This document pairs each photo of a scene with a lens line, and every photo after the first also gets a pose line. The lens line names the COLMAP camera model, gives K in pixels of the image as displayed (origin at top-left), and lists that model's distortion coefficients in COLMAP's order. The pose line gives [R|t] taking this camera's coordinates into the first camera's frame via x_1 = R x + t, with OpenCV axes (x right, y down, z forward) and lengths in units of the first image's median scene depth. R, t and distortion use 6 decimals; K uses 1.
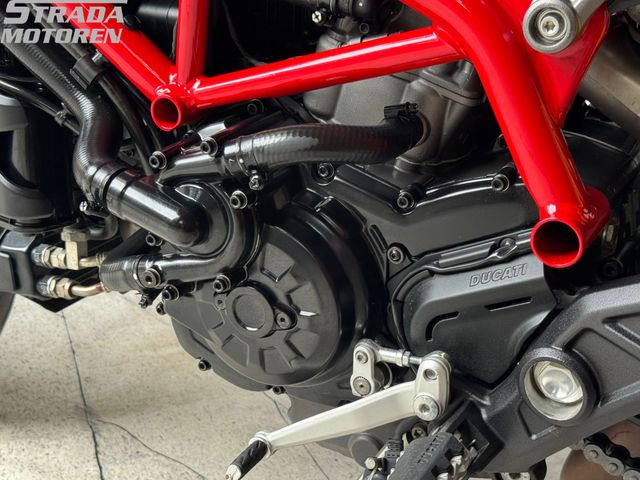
lens RADIAL K [[974.2, 0, 318.1], [0, 974.2, 237.9], [0, 0, 1]] dist [0.114116, 0.000000]
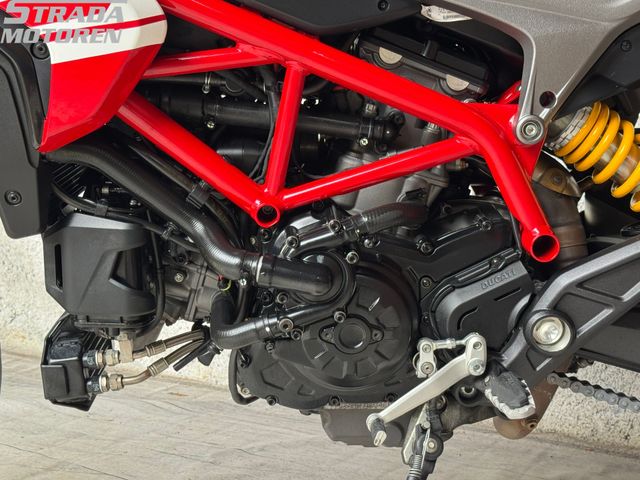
lens RADIAL K [[974.2, 0, 321.3], [0, 974.2, 238.6], [0, 0, 1]] dist [0.114116, 0.000000]
pose [[0.874355, -0.132657, 0.466803, -0.807391], [0.203256, 0.973583, -0.104038, 0.078418], [-0.440670, 0.185847, 0.878220, -0.333880]]
